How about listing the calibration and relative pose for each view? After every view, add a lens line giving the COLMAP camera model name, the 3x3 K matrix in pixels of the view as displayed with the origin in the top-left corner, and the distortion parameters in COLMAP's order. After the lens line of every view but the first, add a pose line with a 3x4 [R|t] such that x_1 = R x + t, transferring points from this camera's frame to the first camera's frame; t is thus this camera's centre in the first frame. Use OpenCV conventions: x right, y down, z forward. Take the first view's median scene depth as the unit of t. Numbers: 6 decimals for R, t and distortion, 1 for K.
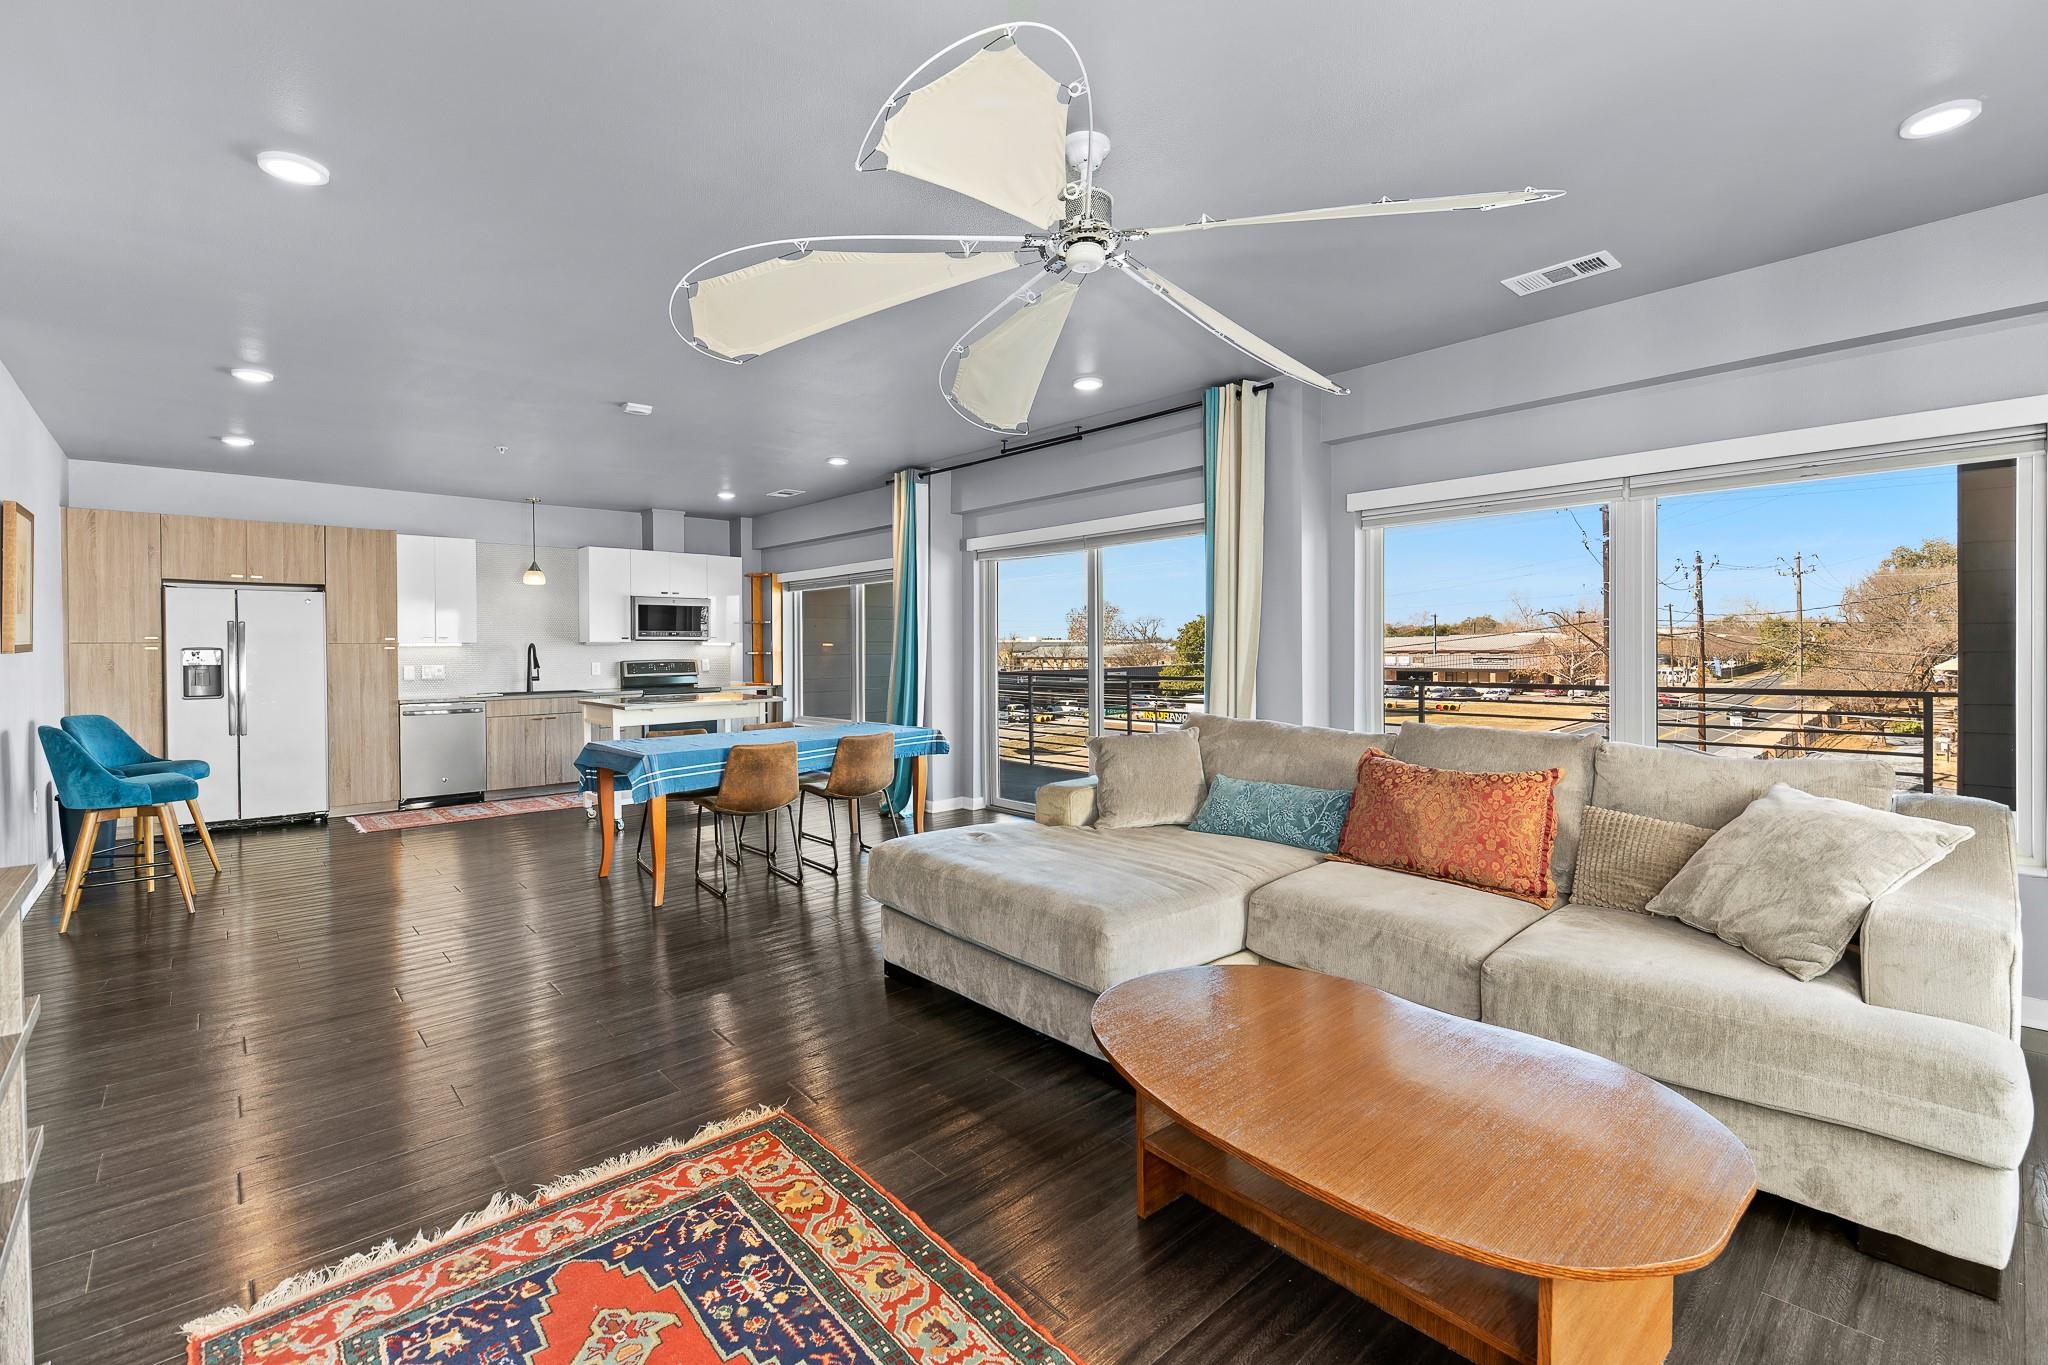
lens RADIAL K [[893.3, 0, 1020.9], [0, 893.3, 650.4], [0, 0, 1]] dist [0.011307, -0.000083]
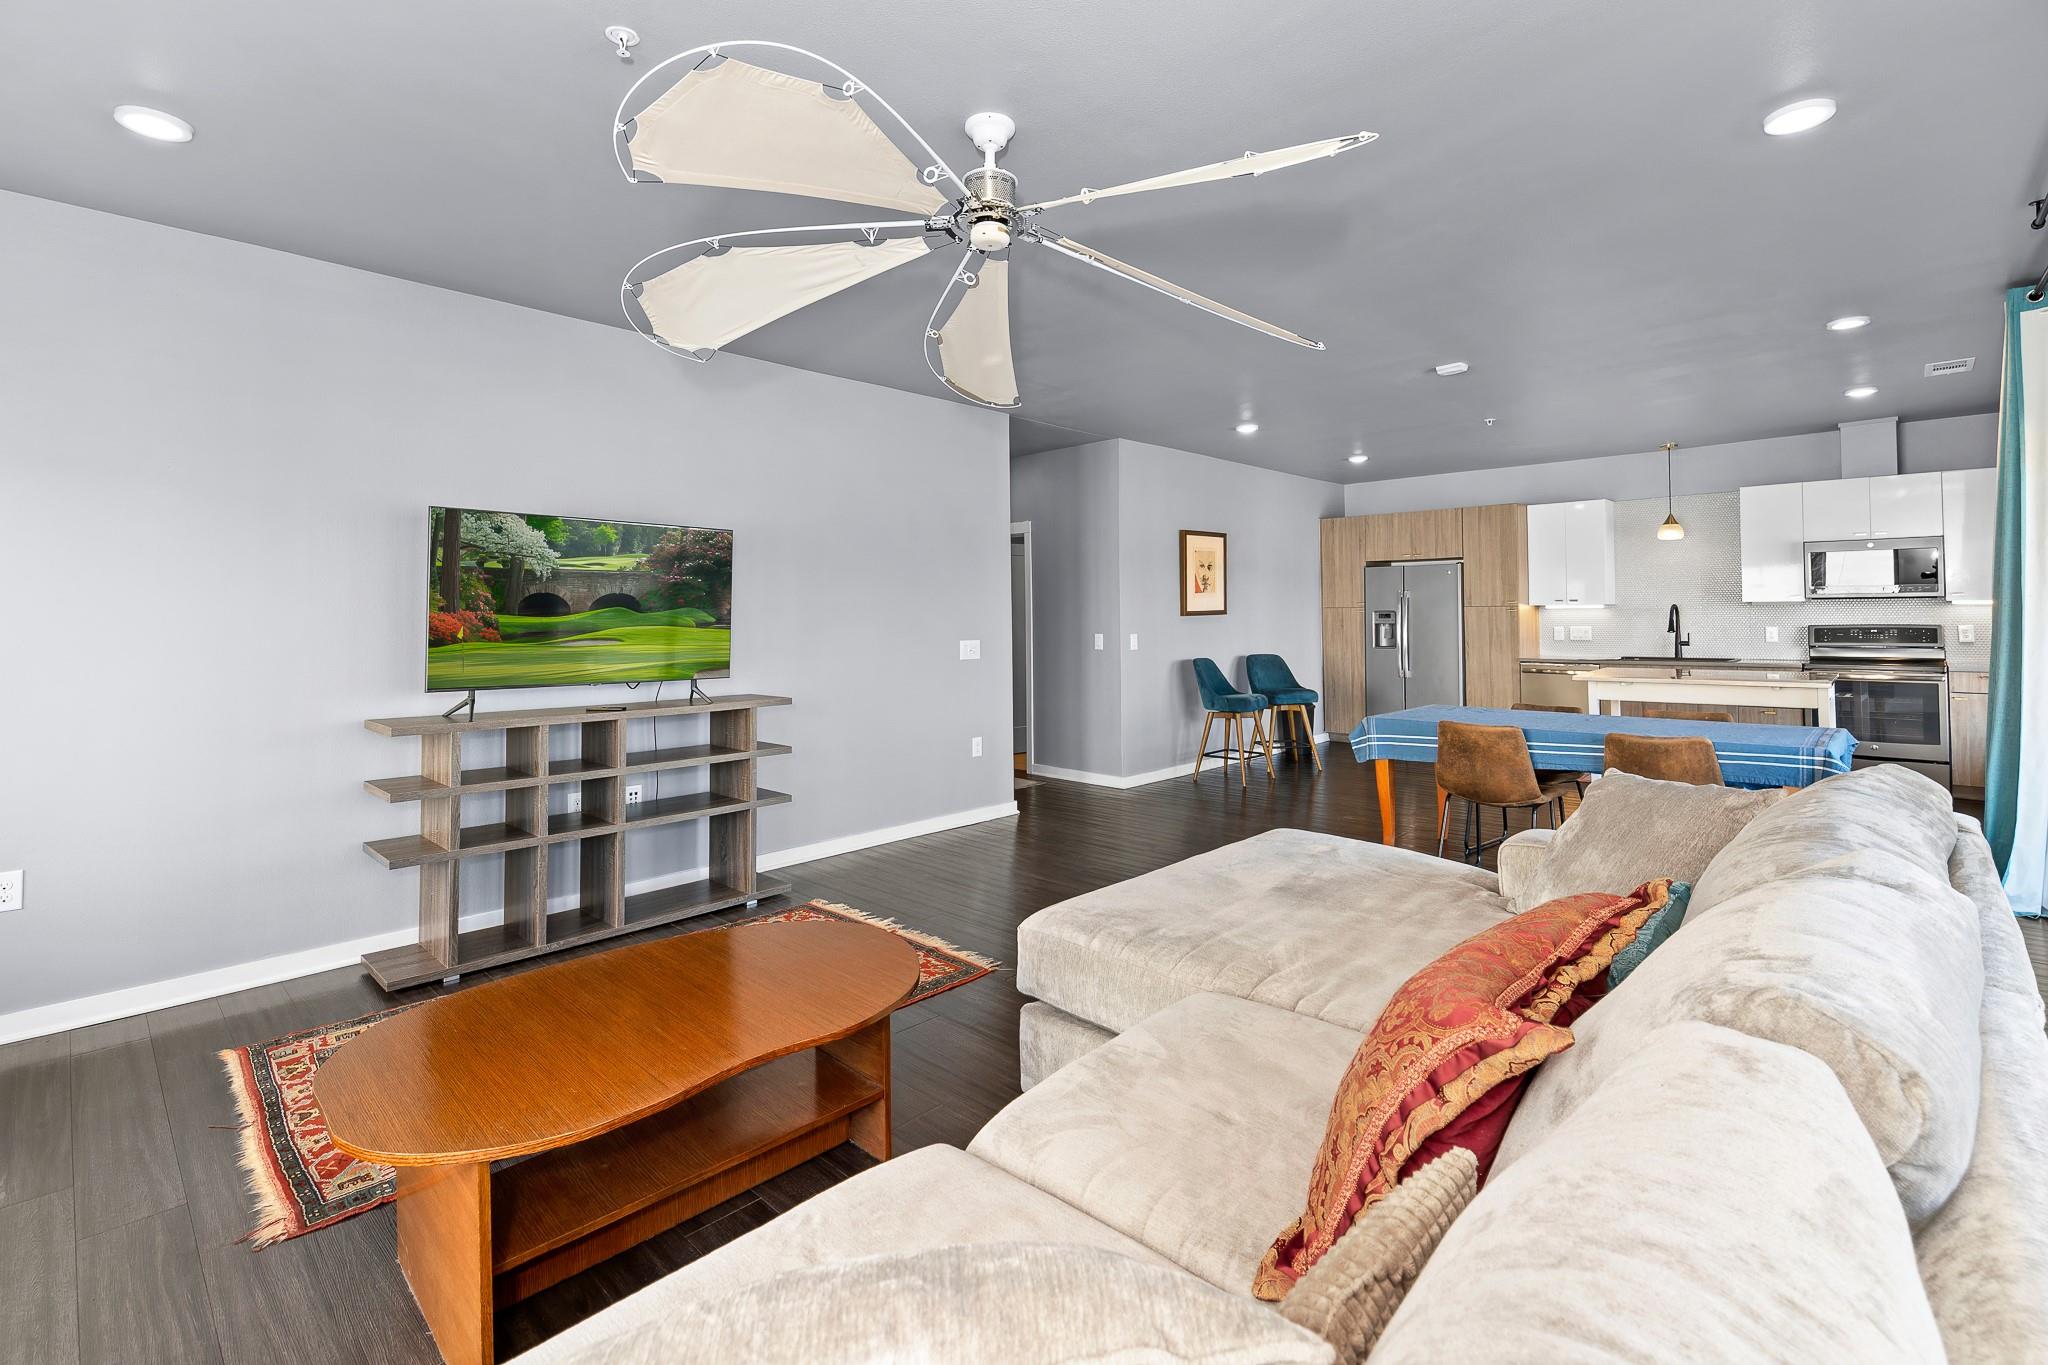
lens RADIAL K [[936.7, 0, 1028.1], [0, 936.7, 595.5], [0, 0, 1]] dist [0.017970, 0.000087]
pose [[0.082944, -0.013865, -0.996458, 0.363435], [0.006032, 0.999892, -0.013411, -0.008235], [0.996536, -0.004898, 0.083019, 0.285226]]
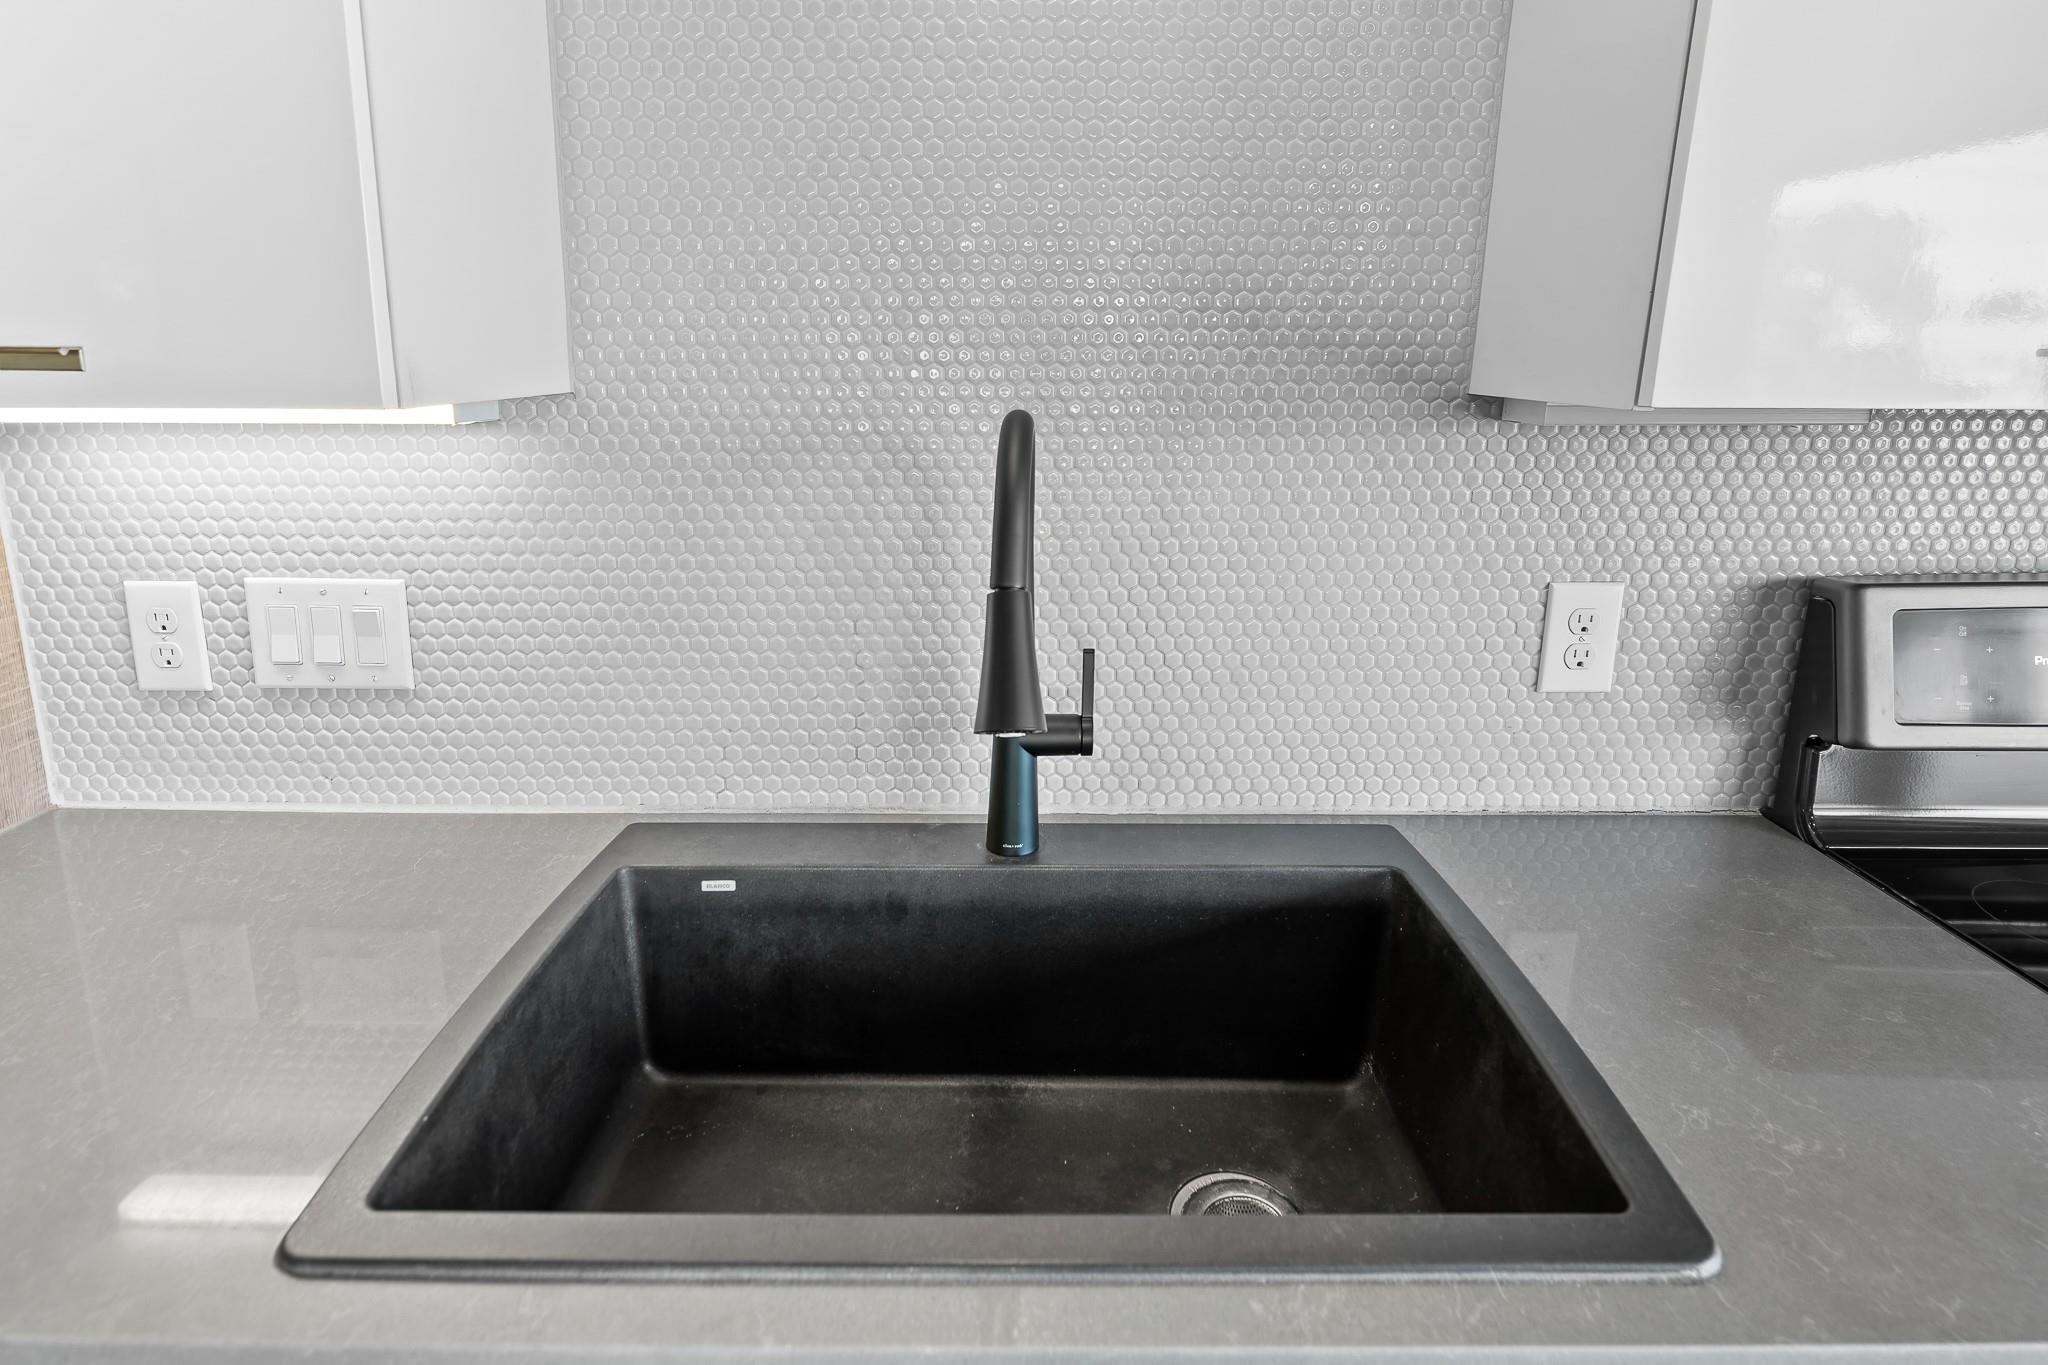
lens RADIAL K [[1110.4, 0, 1018.9], [0, 1110.4, 596.0], [0, 0, 1]] dist [0.021899, 0.000352]
pose [[0.743368, 0.157967, -0.649962, -0.488385], [-0.014518, 0.975294, 0.220432, -0.015397], [0.668726, -0.154426, 0.727295, 0.955096]]
